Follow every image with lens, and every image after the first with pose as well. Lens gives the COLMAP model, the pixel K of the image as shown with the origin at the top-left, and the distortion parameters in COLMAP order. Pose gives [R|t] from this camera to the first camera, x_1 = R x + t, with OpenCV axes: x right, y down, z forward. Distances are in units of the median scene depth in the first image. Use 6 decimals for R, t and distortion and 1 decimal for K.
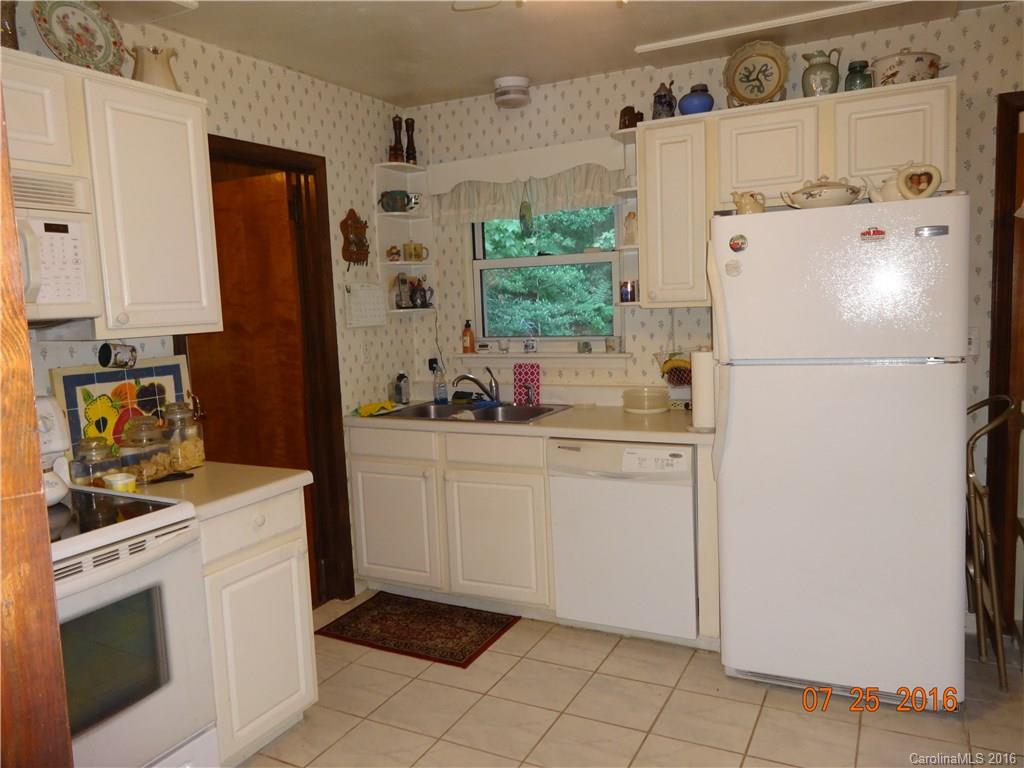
lens RADIAL K [[766.3, 0, 512.8], [0, 766.3, 380.2], [0, 0, 1]] dist [-0.001290, -0.002121]
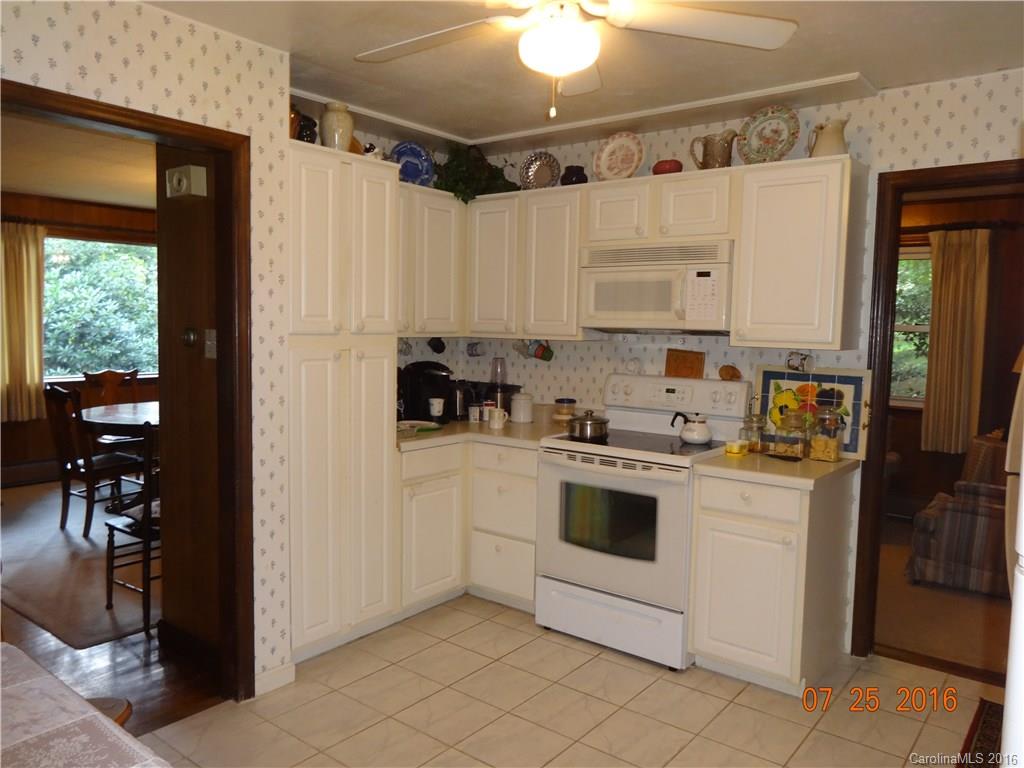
lens RADIAL K [[766.3, 0, 512.8], [0, 766.3, 381.0], [0, 0, 1]] dist [-0.001290, -0.002121]
pose [[-0.188323, 0.108373, -0.976110, 0.885754], [-0.121511, 0.983685, 0.132658, -0.115734], [0.974561, 0.143591, -0.172082, 0.746022]]
